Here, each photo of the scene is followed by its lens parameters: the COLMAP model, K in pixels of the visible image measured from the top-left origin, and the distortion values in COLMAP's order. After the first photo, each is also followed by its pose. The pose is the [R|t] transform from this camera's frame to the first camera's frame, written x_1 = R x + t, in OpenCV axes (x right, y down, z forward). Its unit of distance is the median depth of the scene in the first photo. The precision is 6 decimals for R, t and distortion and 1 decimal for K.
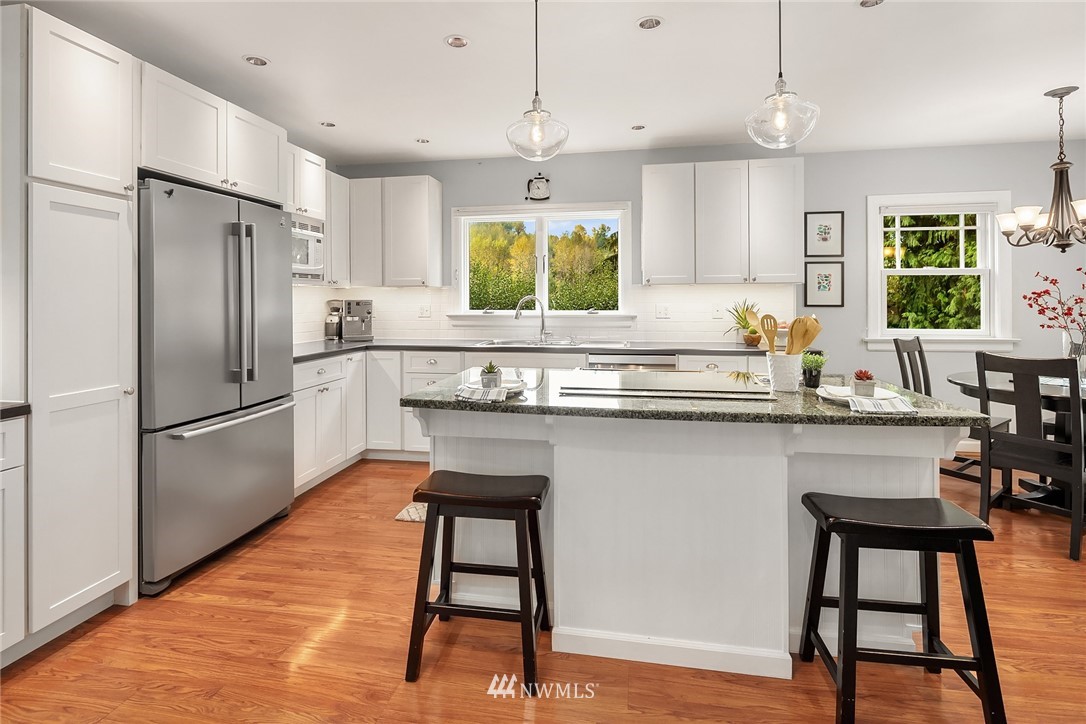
lens RADIAL K [[526.3, 0, 535.6], [0, 526.3, 295.7], [0, 0, 1]] dist [0.002380, -0.004840]
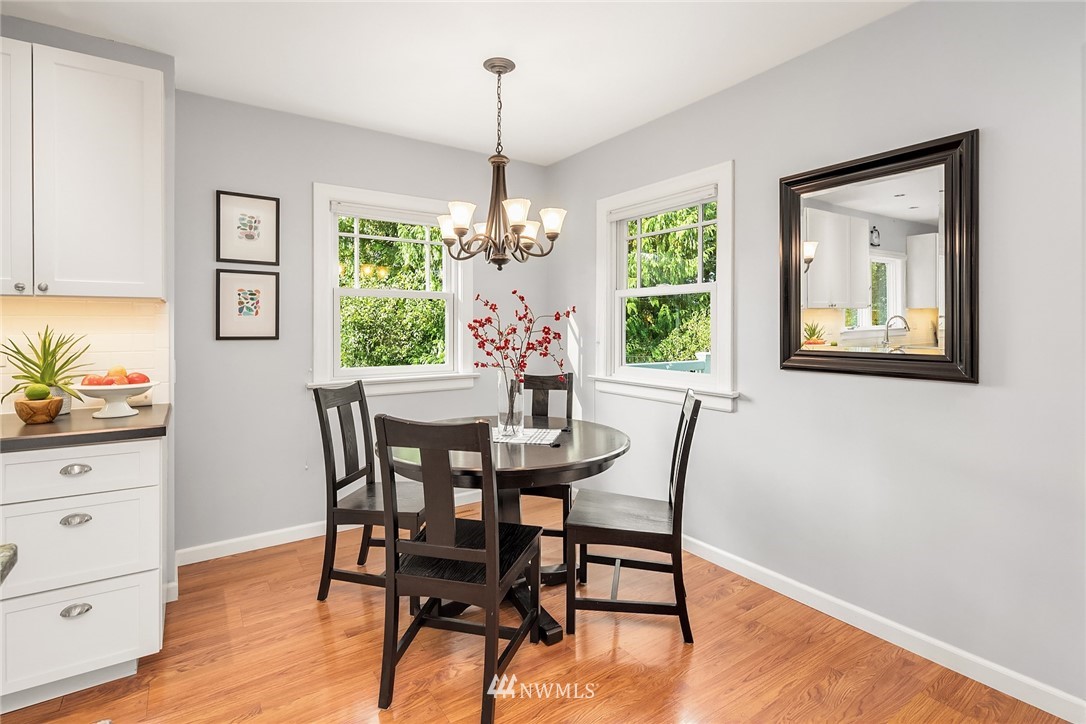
lens RADIAL K [[526.3, 0, 550.1], [0, 526.3, 328.3], [0, 0, 1]] dist [0.002380, -0.004840]
pose [[0.701499, 0.001253, 0.712669, 0.379472], [-0.007679, 0.999954, 0.005800, 0.000296], [-0.712629, -0.009541, 0.701476, 0.298534]]
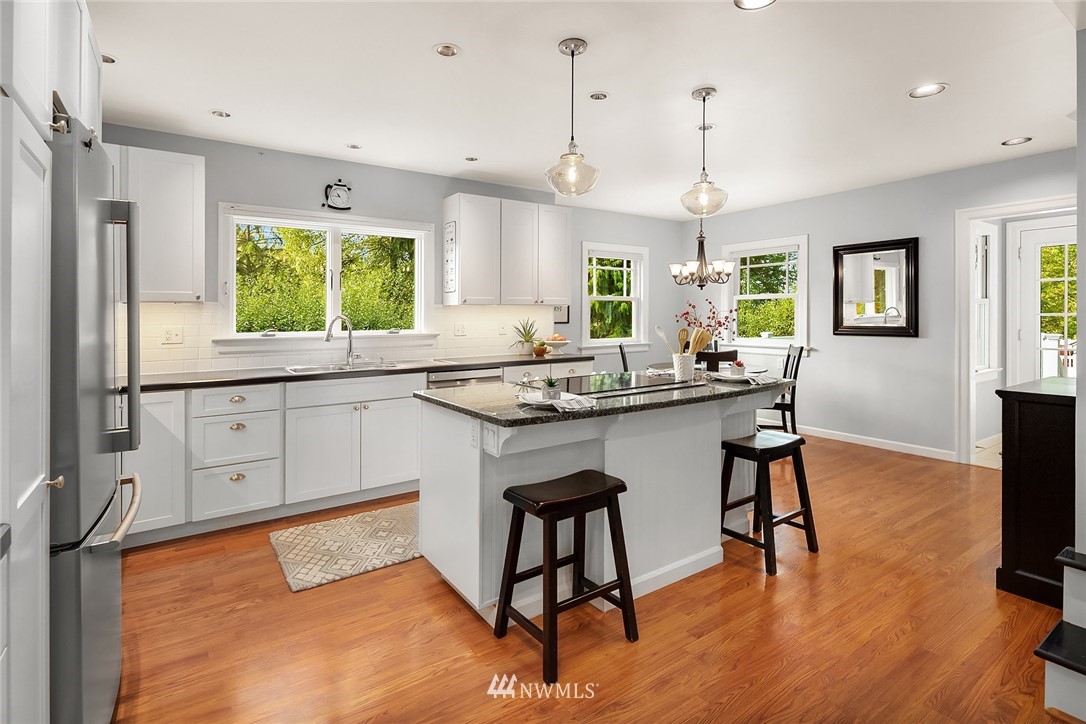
lens RADIAL K [[526.3, 0, 550.1], [0, 526.3, 316.5], [0, 0, 1]] dist [0.002380, -0.004840]
pose [[0.703818, -0.002111, 0.710377, -0.423427], [-0.001644, 0.999988, 0.004601, -0.002134], [-0.710379, -0.004407, 0.703806, 0.114635]]
